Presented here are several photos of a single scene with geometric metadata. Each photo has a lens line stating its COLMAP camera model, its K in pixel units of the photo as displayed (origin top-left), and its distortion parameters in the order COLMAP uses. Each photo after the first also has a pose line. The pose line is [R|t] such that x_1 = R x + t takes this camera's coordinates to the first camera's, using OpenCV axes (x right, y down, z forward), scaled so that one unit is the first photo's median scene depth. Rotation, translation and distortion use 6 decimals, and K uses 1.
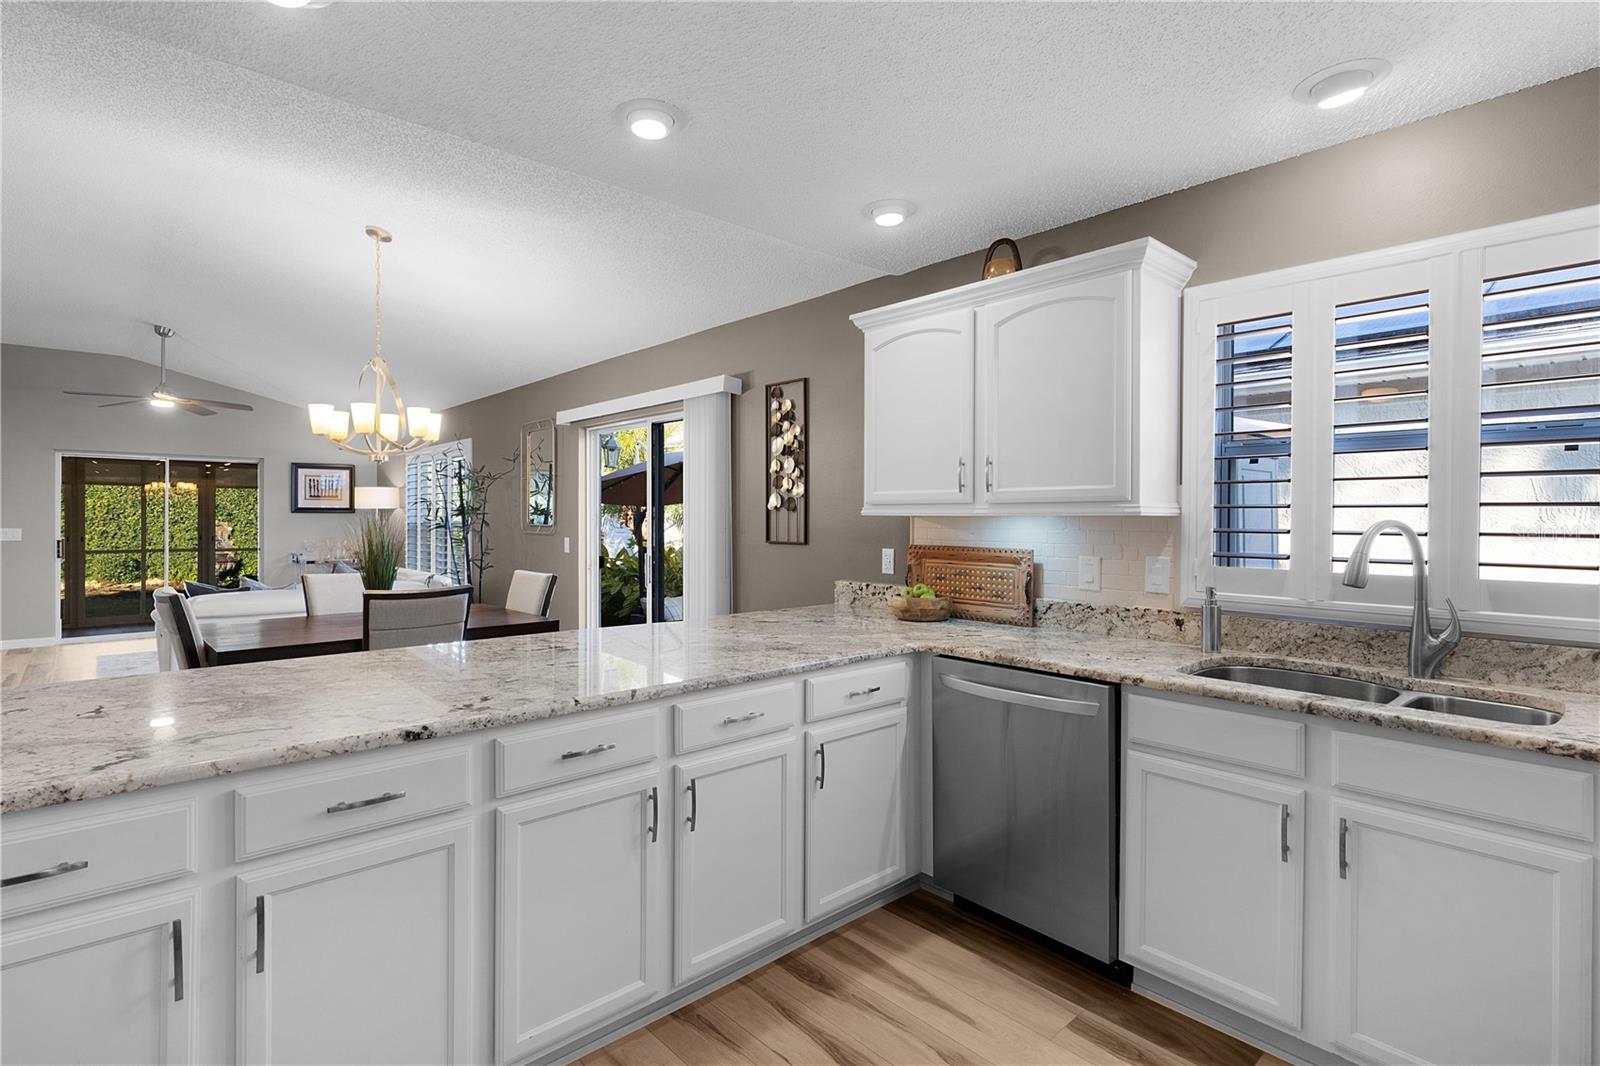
lens RADIAL K [[773.0, 0, 789.0], [0, 773.0, 520.6], [0, 0, 1]] dist [0.002818, -0.001124]
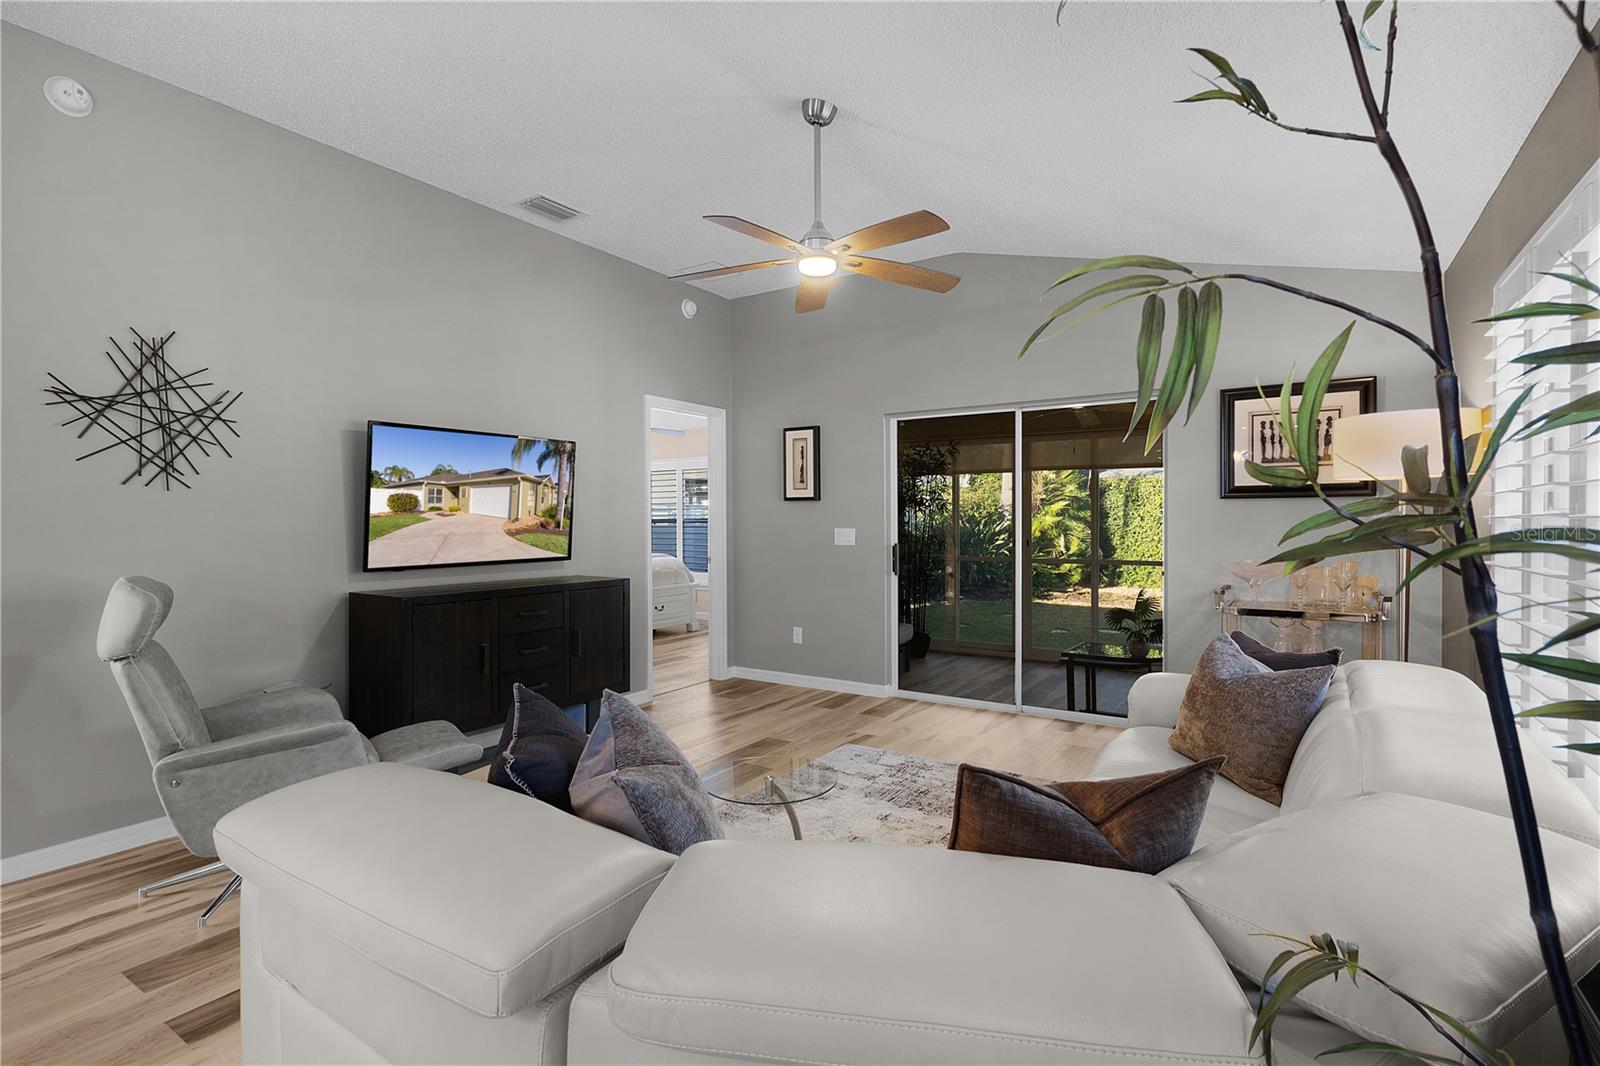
lens RADIAL K [[773.0, 0, 784.9], [0, 773.0, 530.1], [0, 0, 1]] dist [0.002818, -0.001124]
pose [[0.248607, 0.008695, -0.968565, -0.586772], [0.002424, 0.999951, 0.009599, 0.008259], [0.968601, -0.004734, 0.248574, 1.426445]]
